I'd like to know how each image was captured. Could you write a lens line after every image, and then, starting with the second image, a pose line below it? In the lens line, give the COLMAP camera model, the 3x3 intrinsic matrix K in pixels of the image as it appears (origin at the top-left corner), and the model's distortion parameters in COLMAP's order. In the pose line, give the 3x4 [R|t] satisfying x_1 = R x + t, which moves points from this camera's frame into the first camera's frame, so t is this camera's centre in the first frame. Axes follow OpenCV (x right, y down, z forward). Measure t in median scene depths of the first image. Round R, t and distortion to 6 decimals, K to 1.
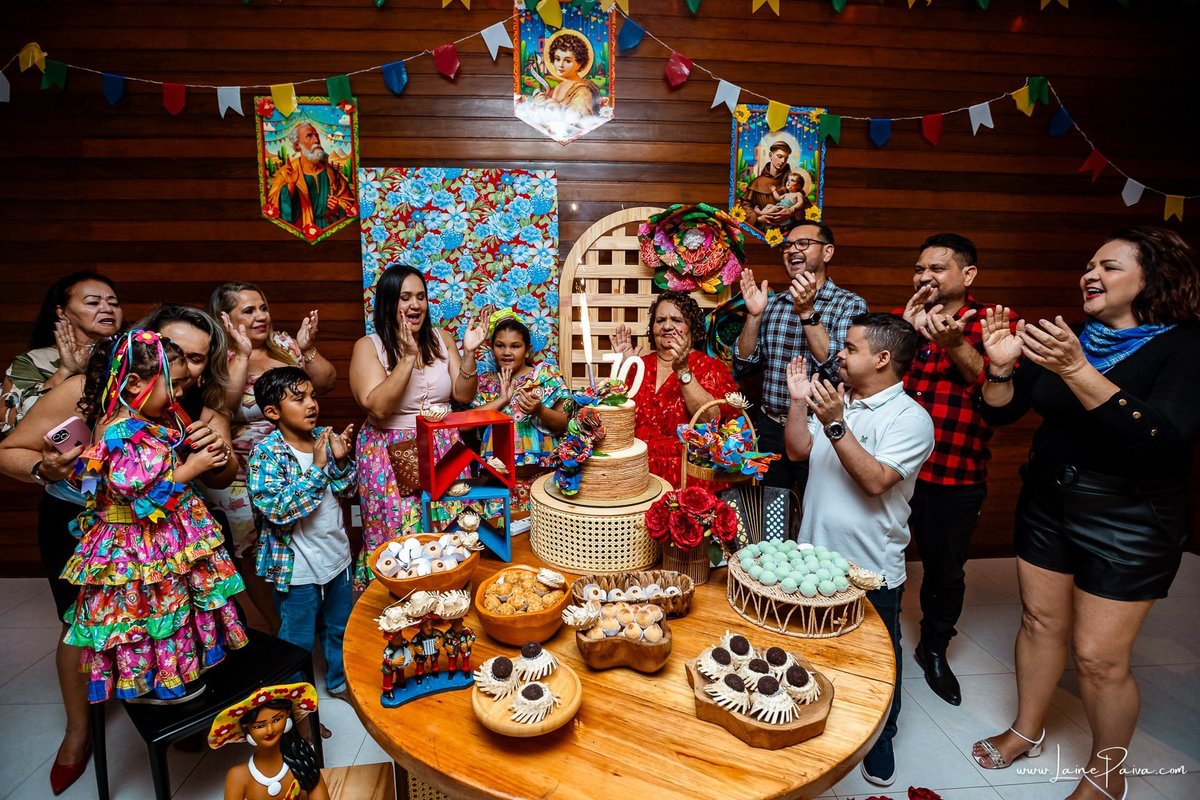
lens RADIAL K [[552.8, 0, 590.7], [0, 552.8, 390.6], [0, 0, 1]] dist [-0.068339, 0.033999]
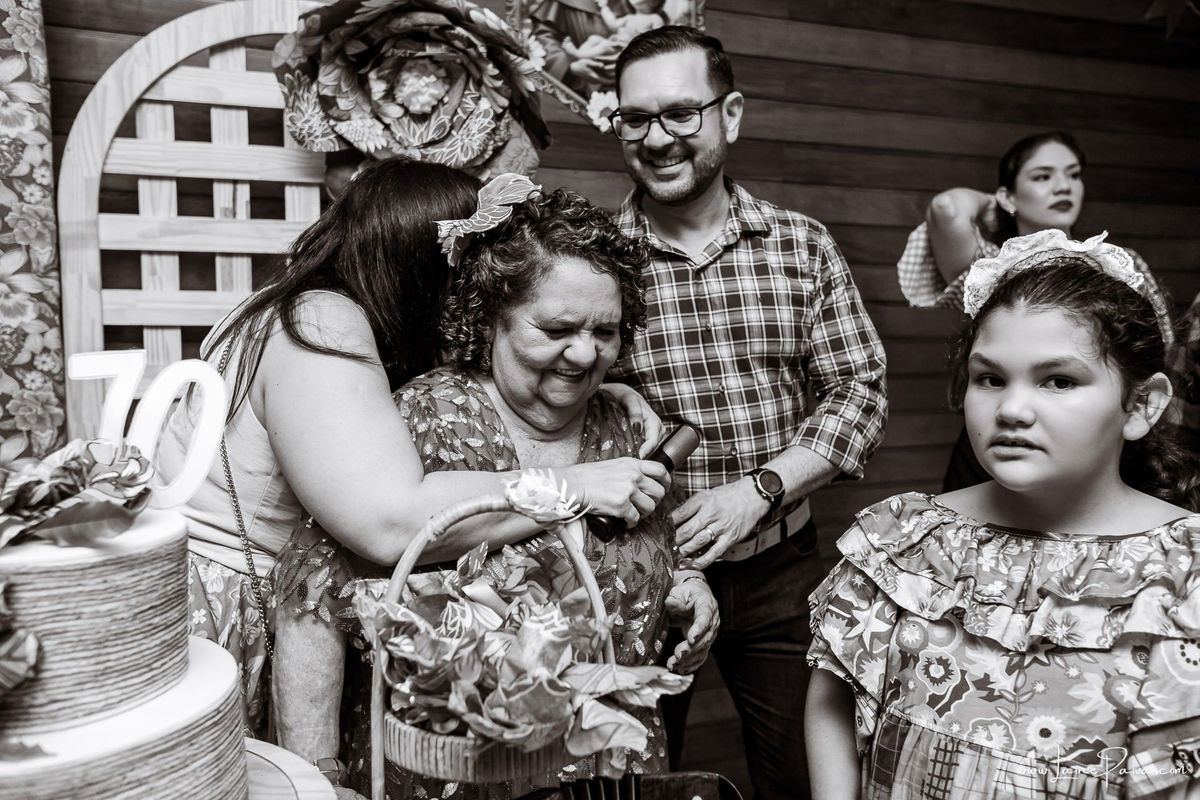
lens RADIAL K [[993.6, 0, 599.2], [0, 993.6, 396.4], [0, 0, 1]] dist [-0.016753, 0.090150]
pose [[0.947949, -0.025291, 0.317415, 0.072345], [0.043508, 0.997779, -0.050433, -0.004716], [-0.315435, 0.061618, 0.946945, 0.273759]]
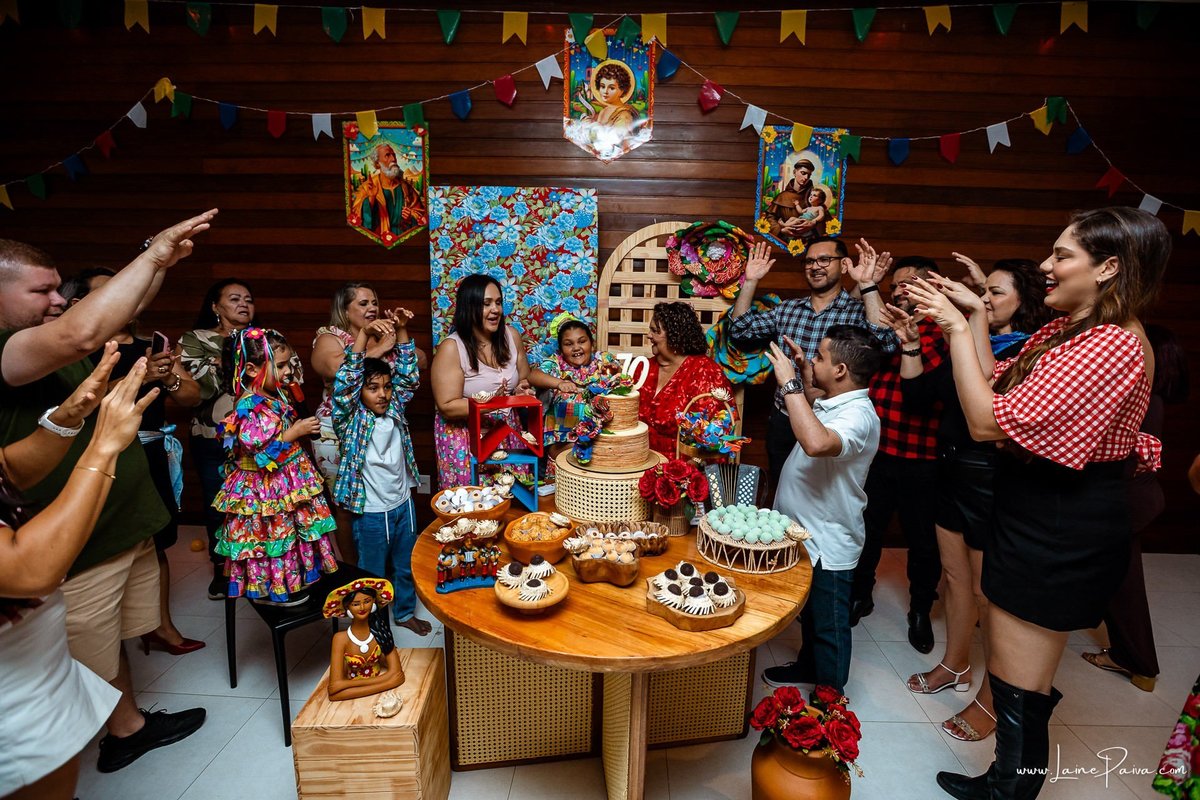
lens RADIAL K [[560.2, 0, 613.7], [0, 560.2, 397.3], [0, 0, 1]] dist [-0.069730, 0.038077]
pose [[0.996830, 0.031817, -0.072918, 0.069427], [-0.029494, 0.999029, 0.032717, -0.005514], [0.073888, -0.030462, 0.996801, -0.166671]]
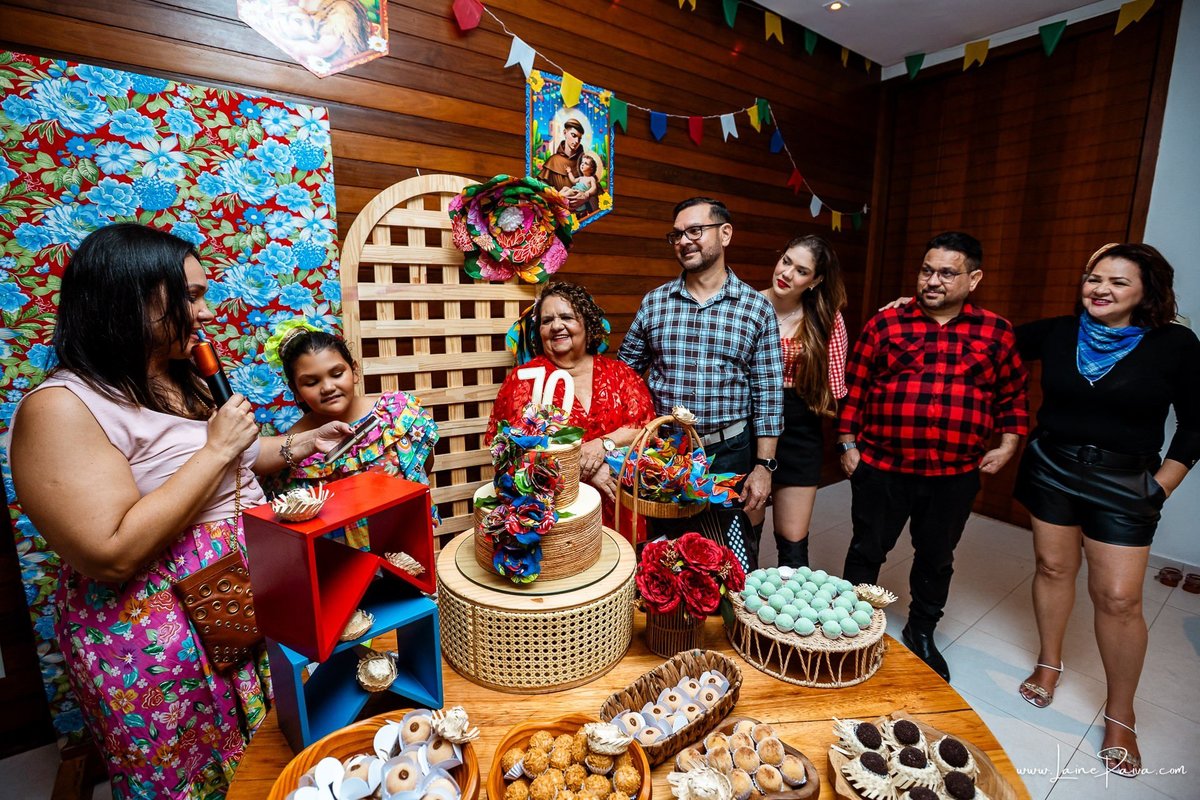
lens RADIAL K [[549.2, 0, 590.6], [0, 549.2, 397.5], [0, 0, 1]] dist [-0.060072, 0.023685]
pose [[0.846504, -0.094057, 0.524008, -0.170692], [0.076927, 0.995550, 0.054425, -0.038706], [-0.526795, -0.005761, 0.849973, 0.218773]]
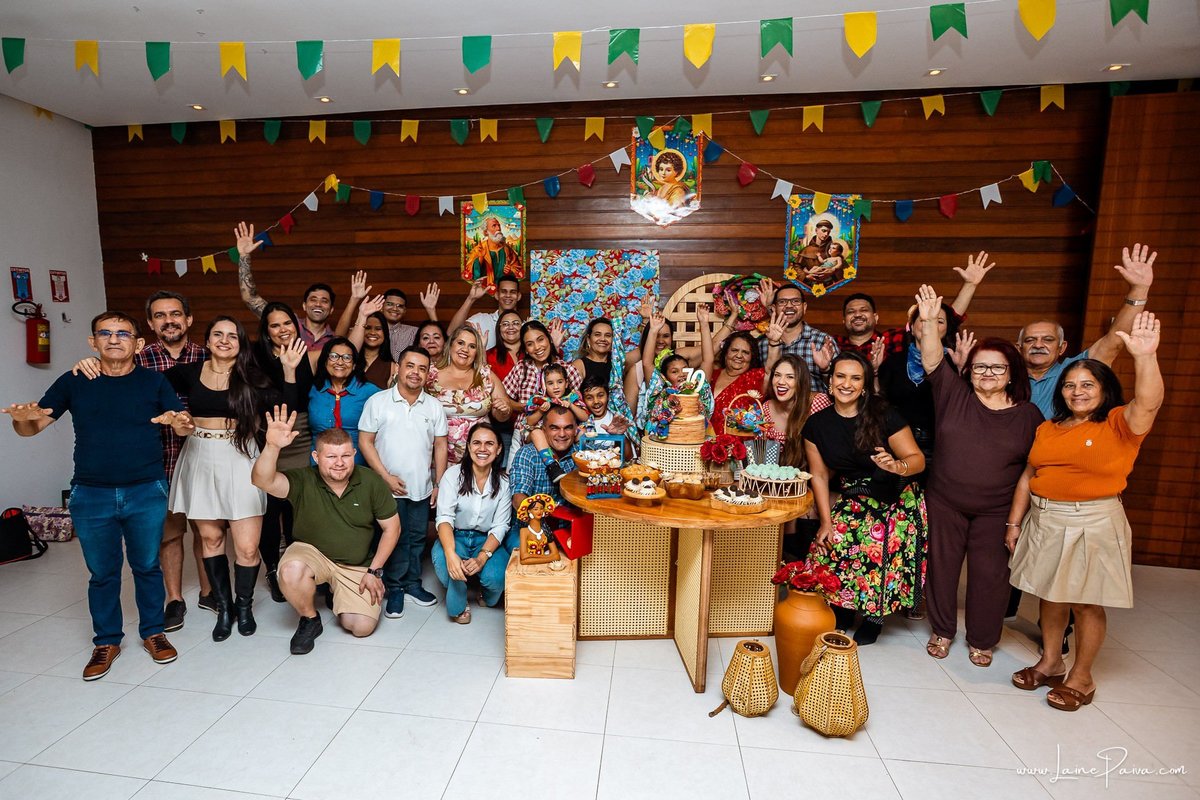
lens RADIAL K [[628.8, 0, 564.8], [0, 628.8, 420.7], [0, 0, 1]] dist [-0.068740, 0.050759]
pose [[0.981110, 0.030989, -0.190951, 0.025205], [-0.033375, 0.999400, -0.009289, 0.088752], [0.190549, 0.015486, 0.981556, -0.712426]]
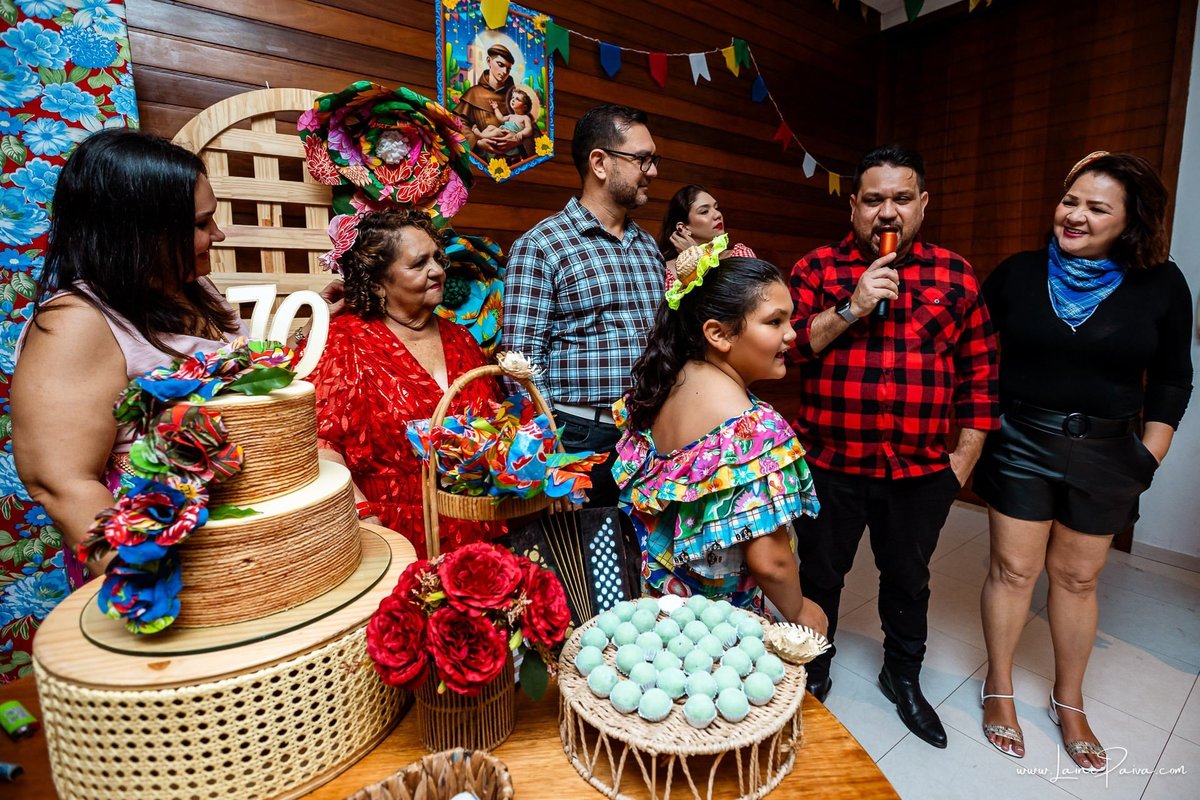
lens RADIAL K [[576.3, 0, 628.3], [0, 576.3, 377.8], [0, 0, 1]] dist [-0.053075, 0.017534]
pose [[0.831012, -0.080530, 0.550395, 0.022391], [0.087514, 0.996070, 0.013605, 0.019359], [-0.549328, 0.036862, 0.834794, 0.270977]]
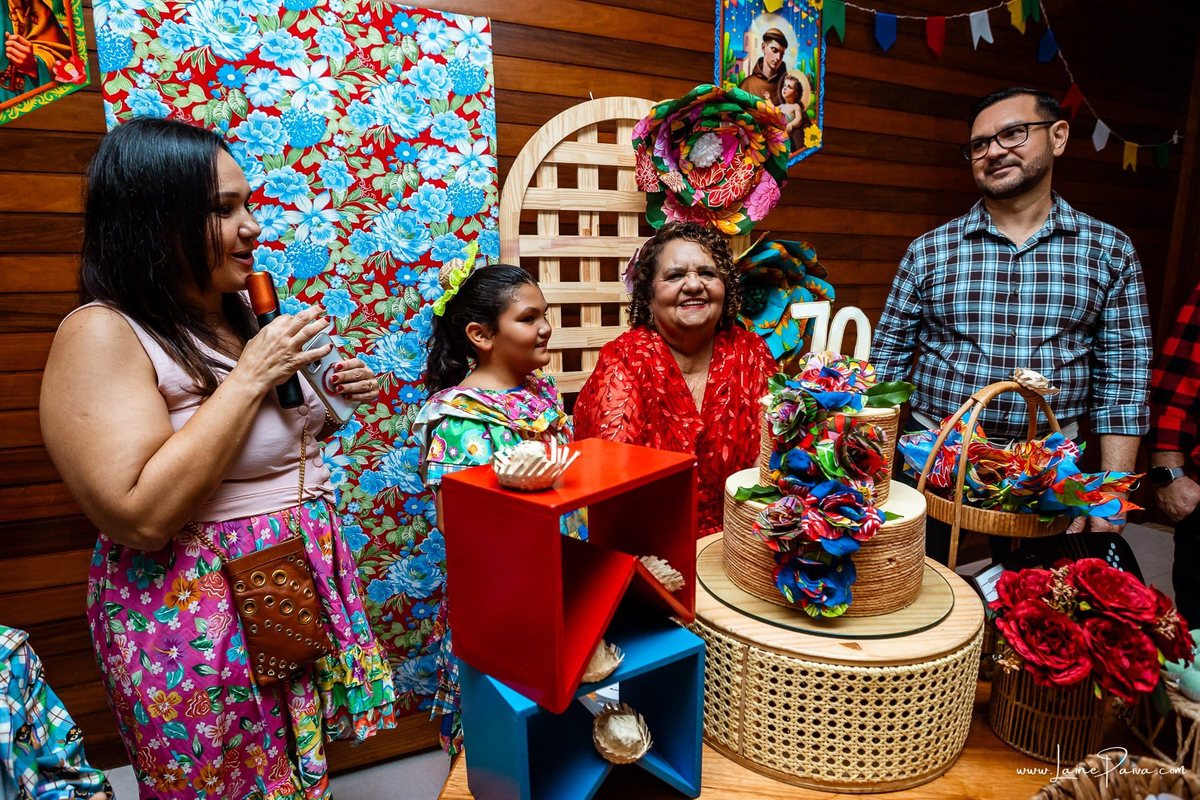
lens RADIAL K [[635.9, 0, 577.4], [0, 635.9, 412.8], [0, 0, 1]] dist [-0.056731, 0.021897]
pose [[0.946670, -0.075570, 0.313216, -0.210040], [0.068600, 0.997091, 0.033232, -0.001503], [-0.314816, -0.009973, 0.949100, 0.333751]]
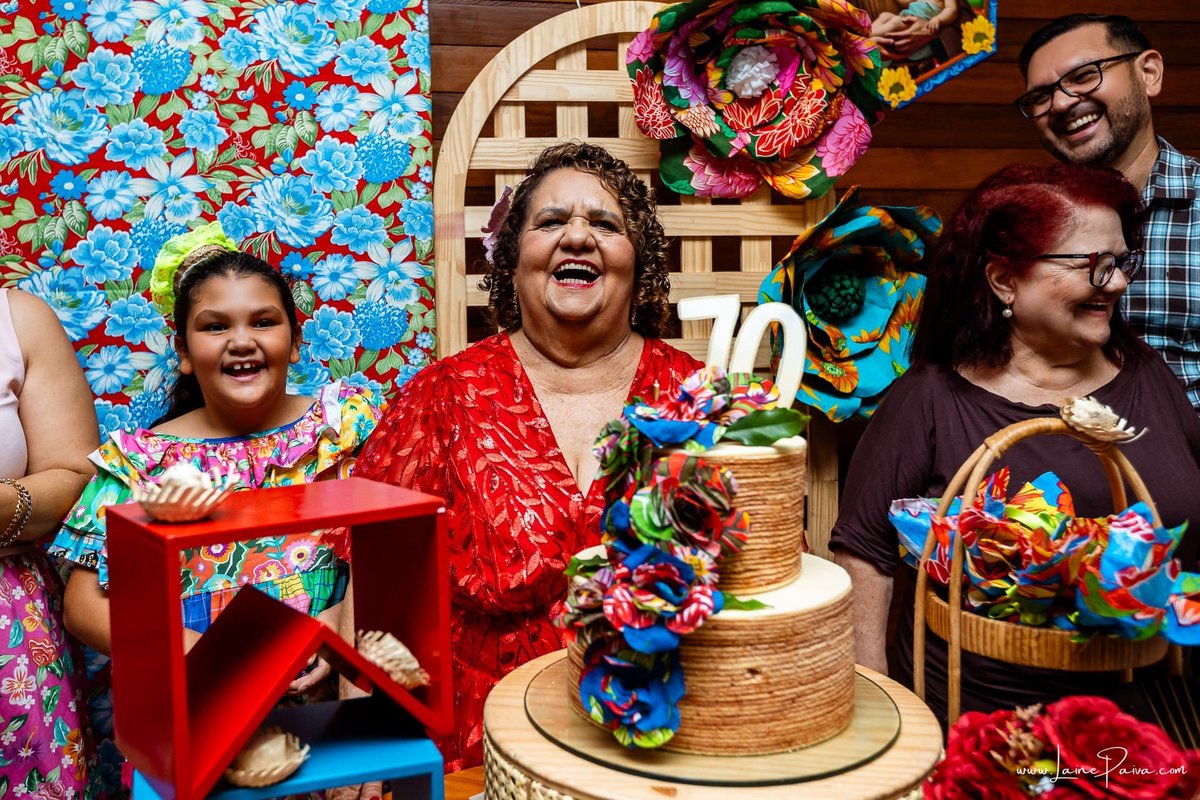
lens RADIAL K [[1046.6, 0, 518.9], [0, 1046.6, 375.3], [0, 0, 1]] dist [-0.019332, 0.072110]
pose [[0.991765, -0.028385, 0.124888, -0.097356], [0.039377, 0.995478, -0.086450, 0.019462], [-0.121869, 0.090656, 0.988397, 0.241196]]
